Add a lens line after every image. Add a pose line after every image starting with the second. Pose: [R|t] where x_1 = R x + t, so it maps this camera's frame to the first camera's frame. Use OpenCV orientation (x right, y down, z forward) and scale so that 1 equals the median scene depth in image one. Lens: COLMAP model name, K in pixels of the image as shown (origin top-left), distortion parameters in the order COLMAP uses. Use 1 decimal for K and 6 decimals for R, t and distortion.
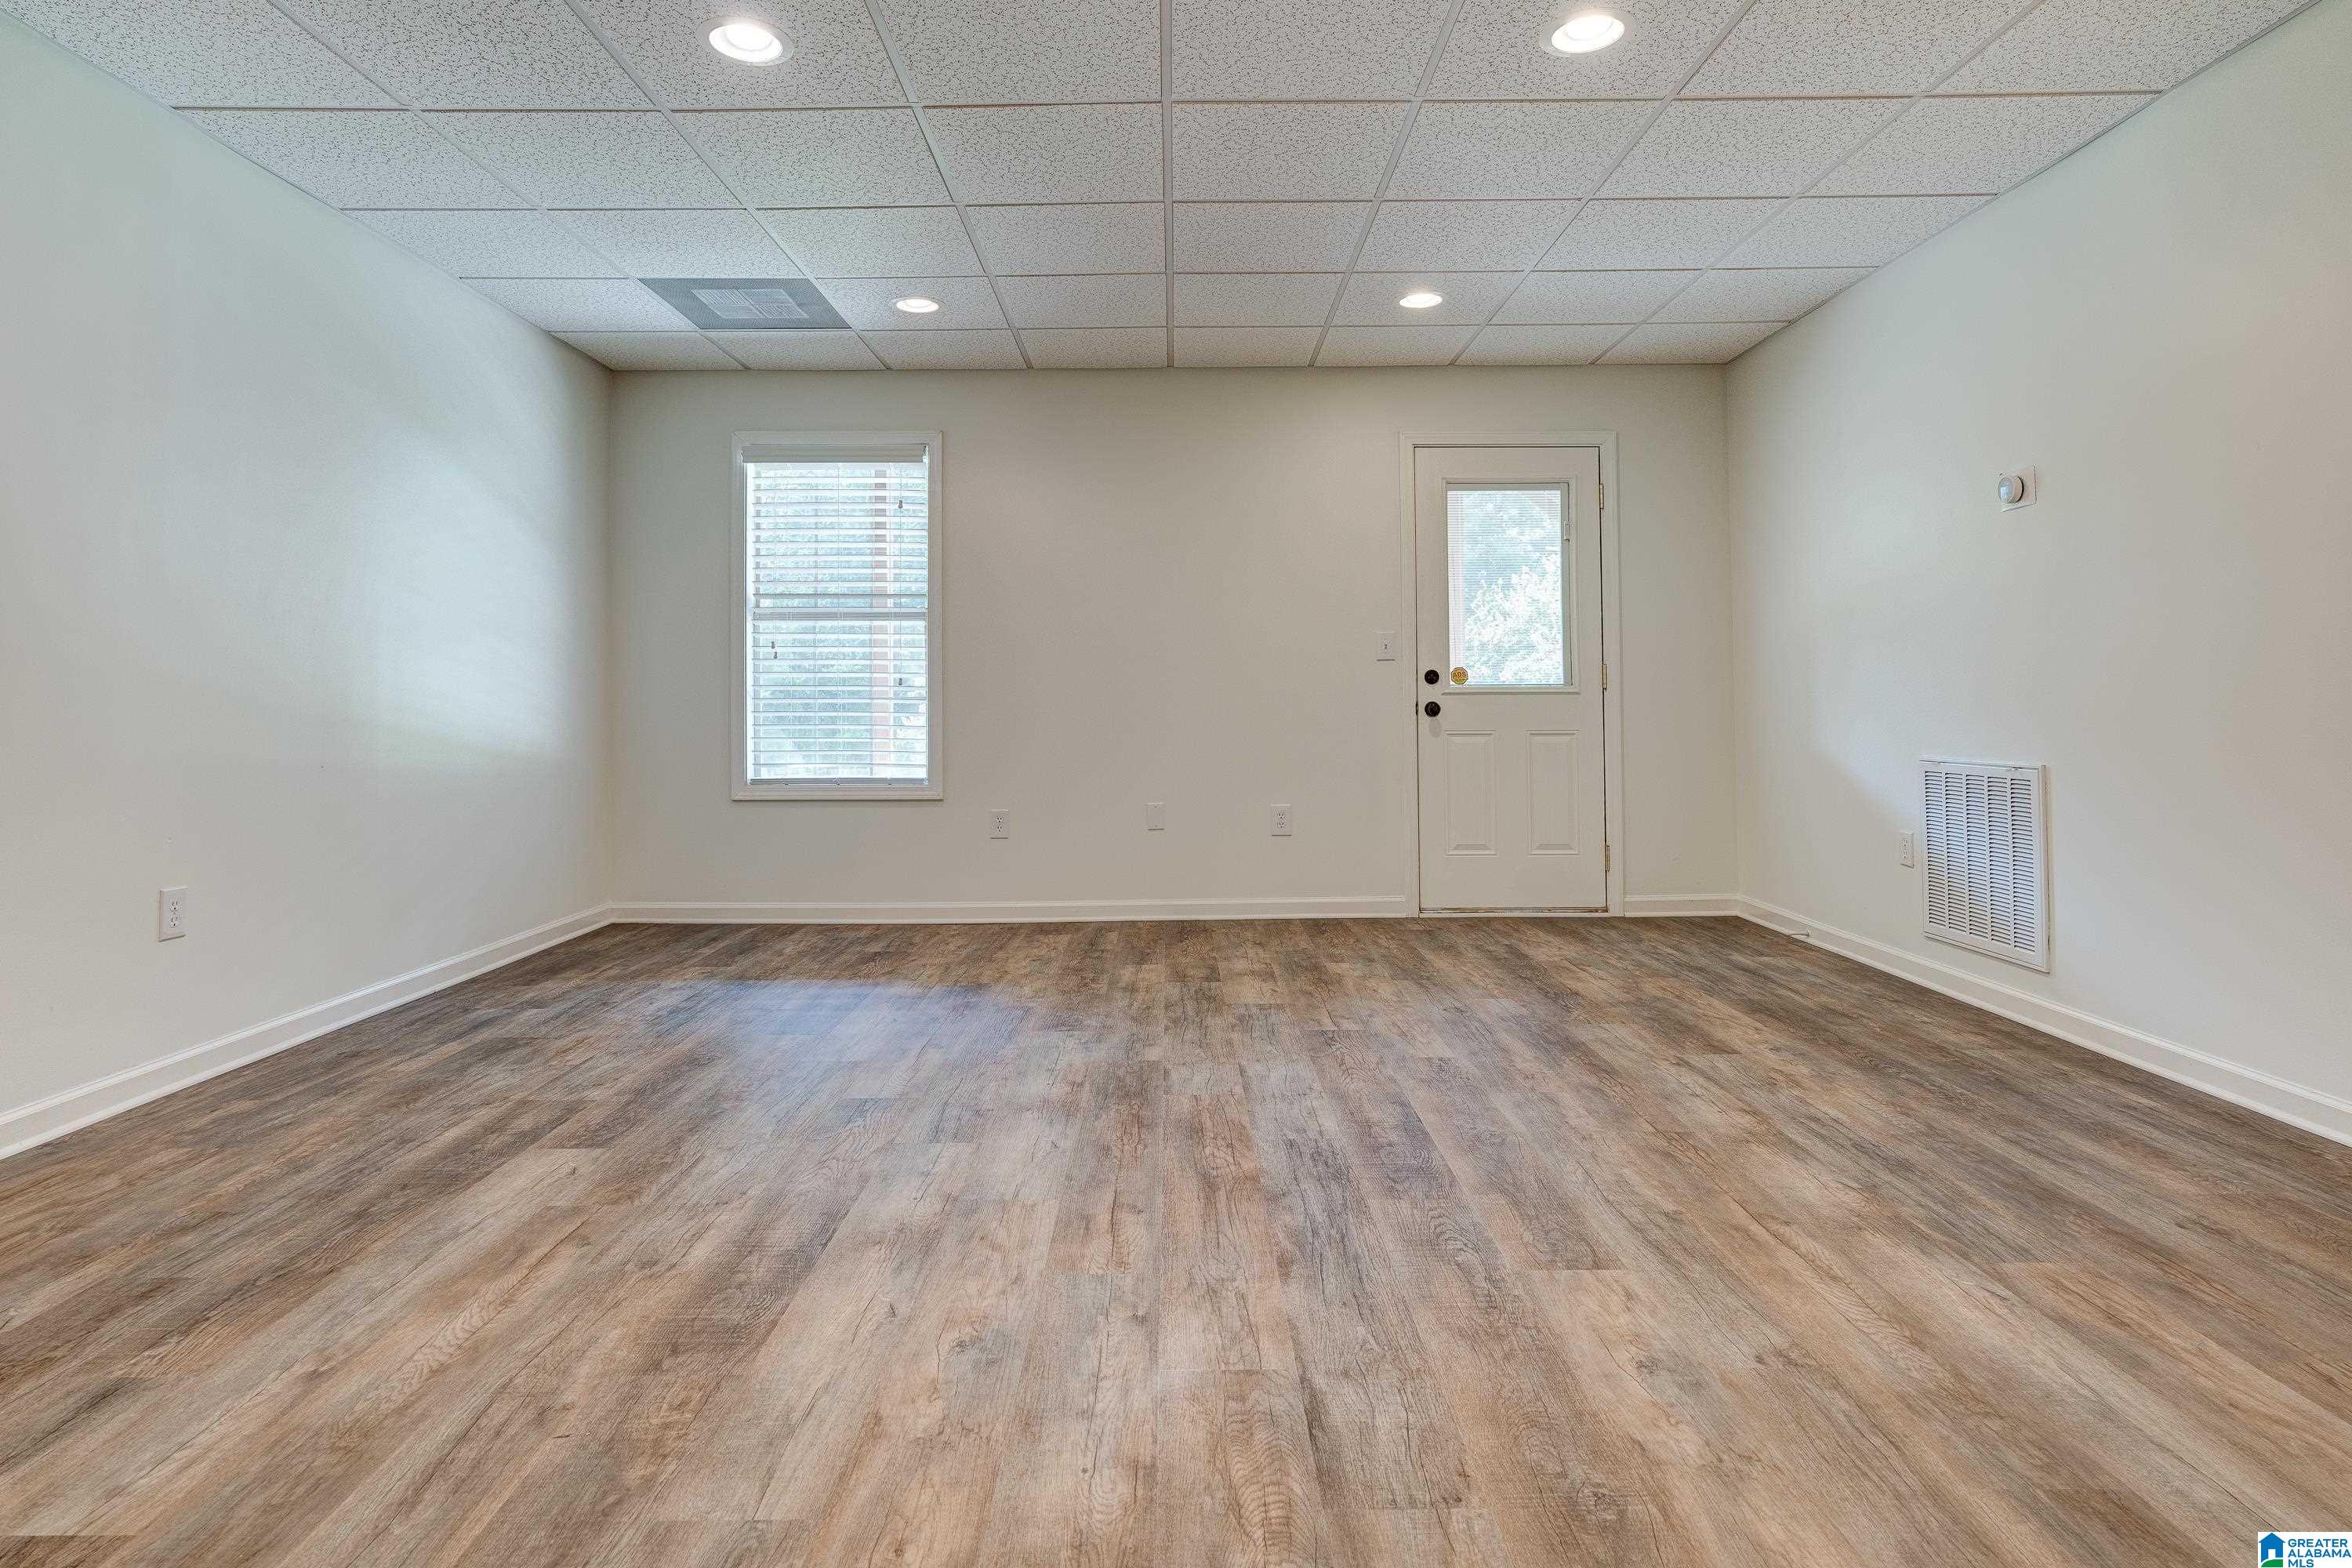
lens RADIAL K [[1211.3, 0, 1169.3], [0, 1211.3, 773.1], [0, 0, 1]] dist [-0.003281, -0.000589]
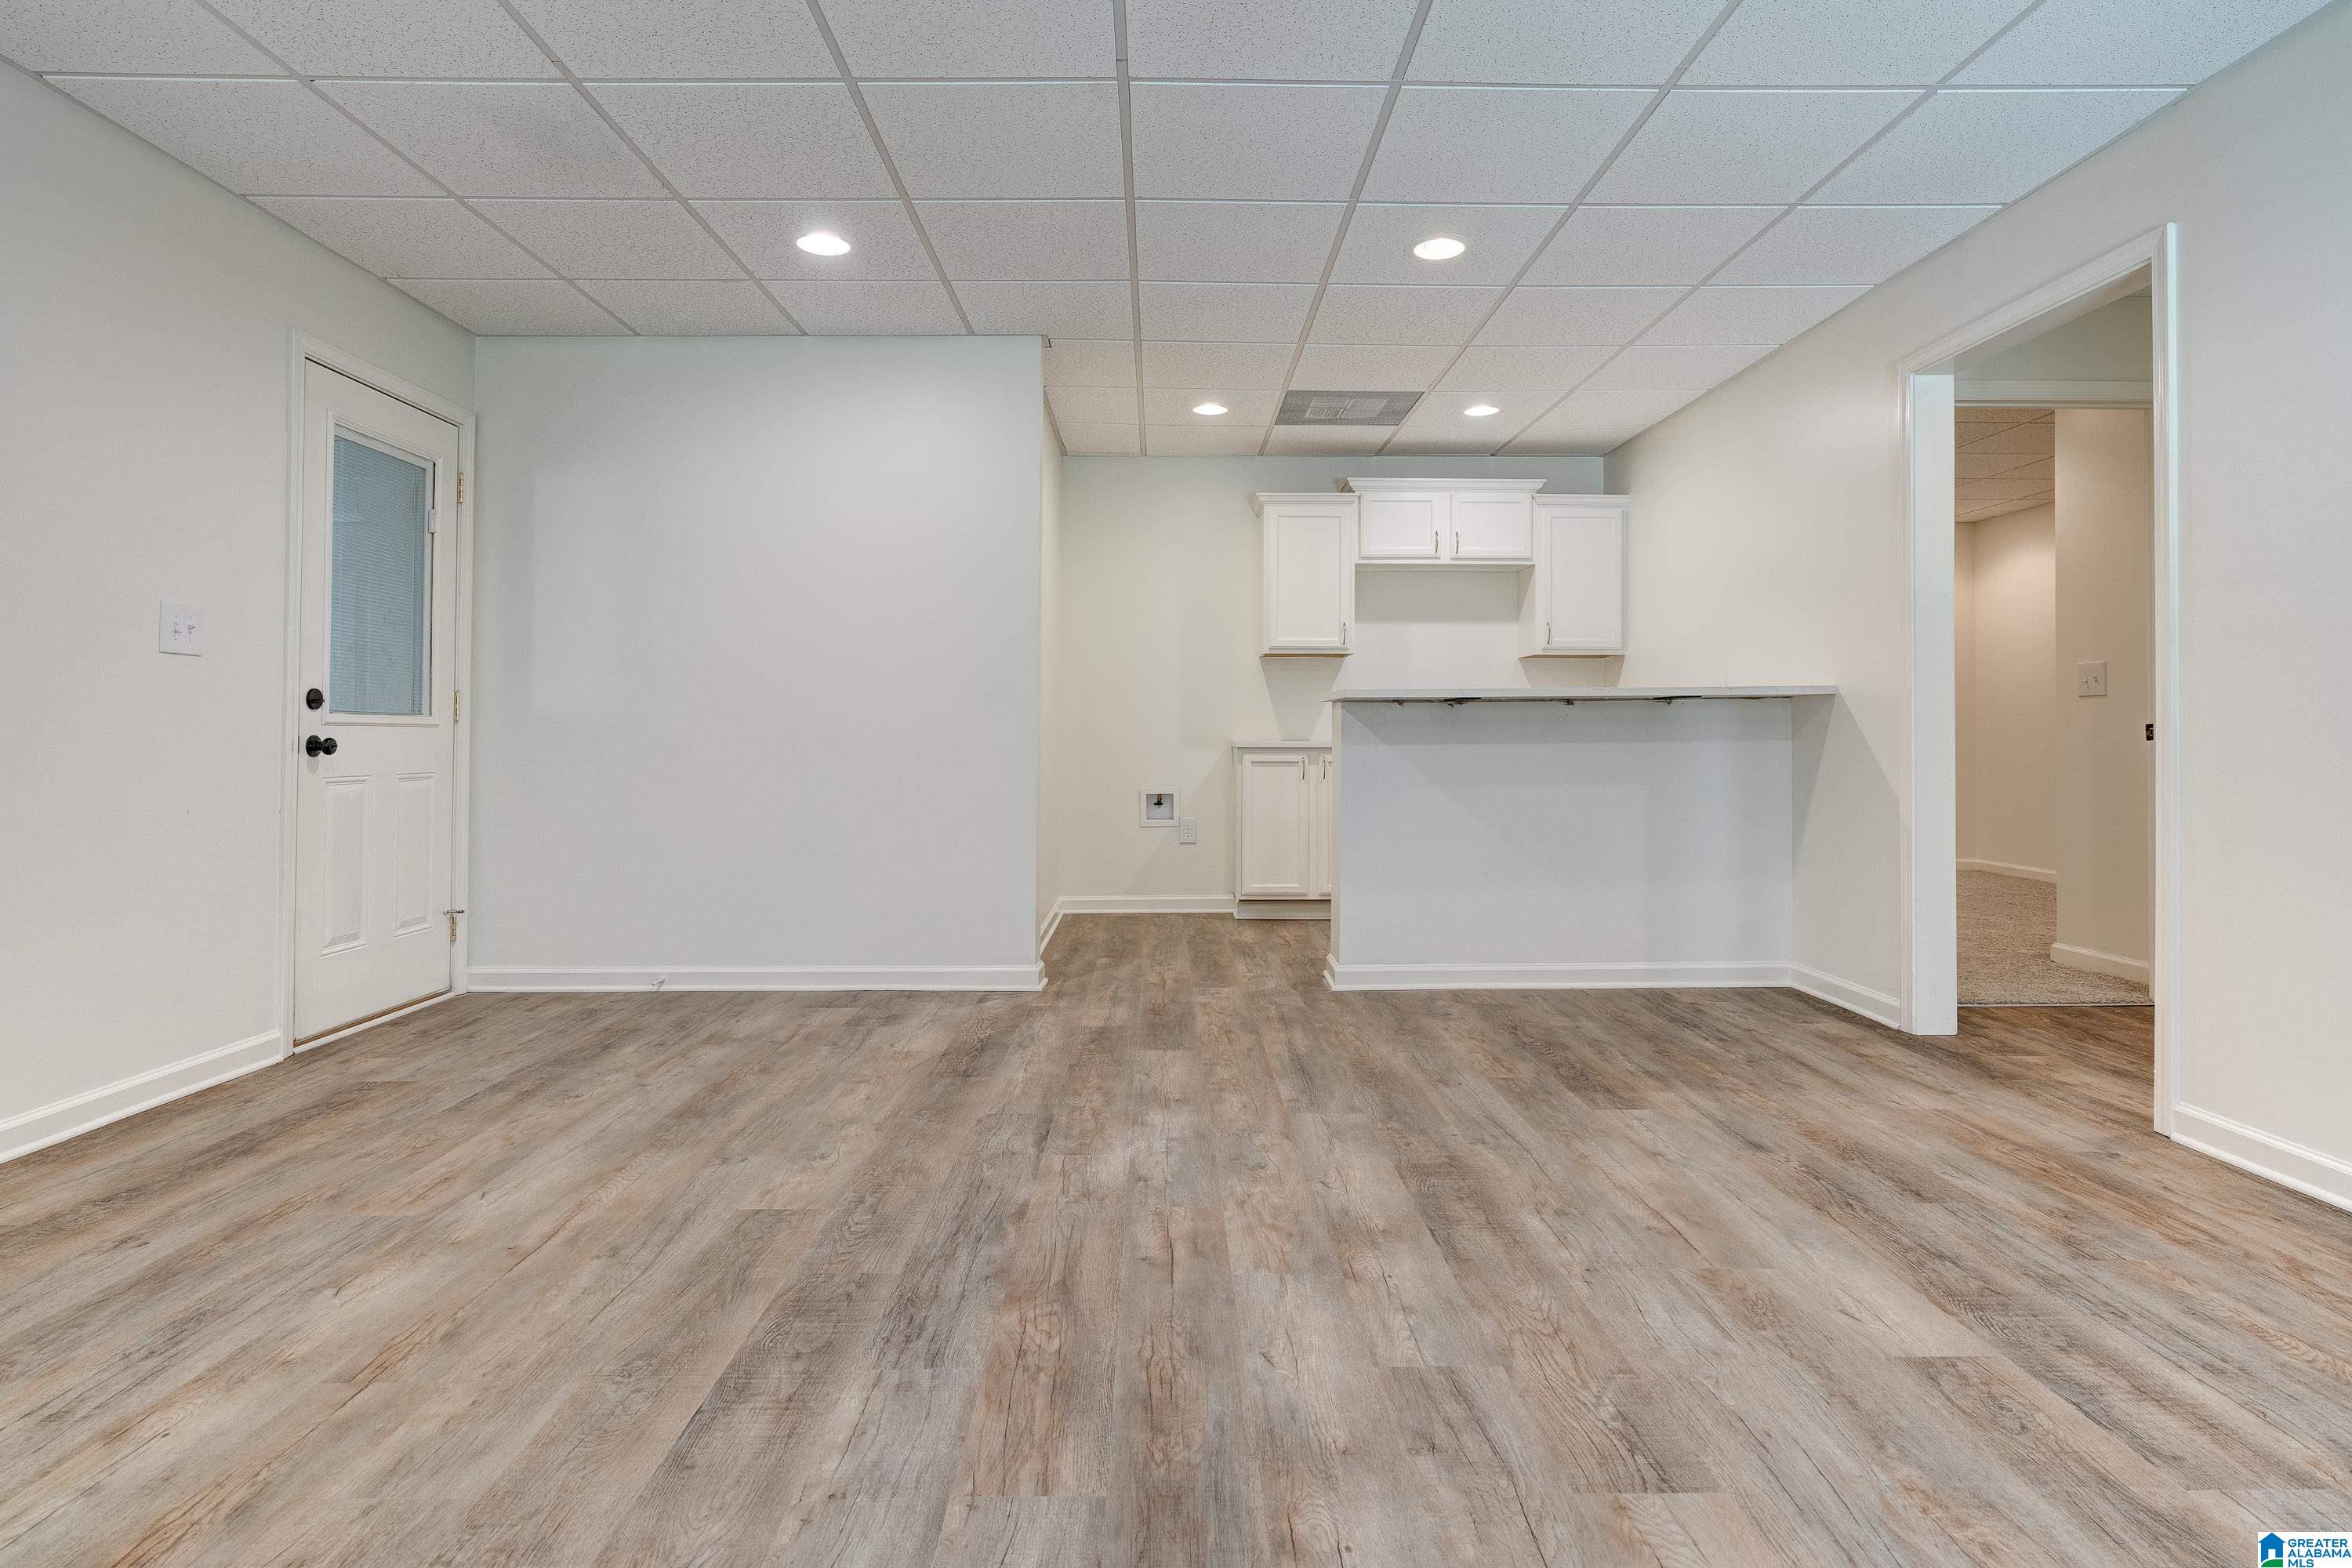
lens RADIAL K [[1211.3, 0, 1169.3], [0, 1211.3, 773.1], [0, 0, 1]] dist [-0.003281, -0.000589]
pose [[-0.999943, 0.004685, -0.009551, -0.039003], [0.003840, 0.996236, 0.086595, -0.118433], [0.009920, 0.086553, -0.996198, 2.052562]]
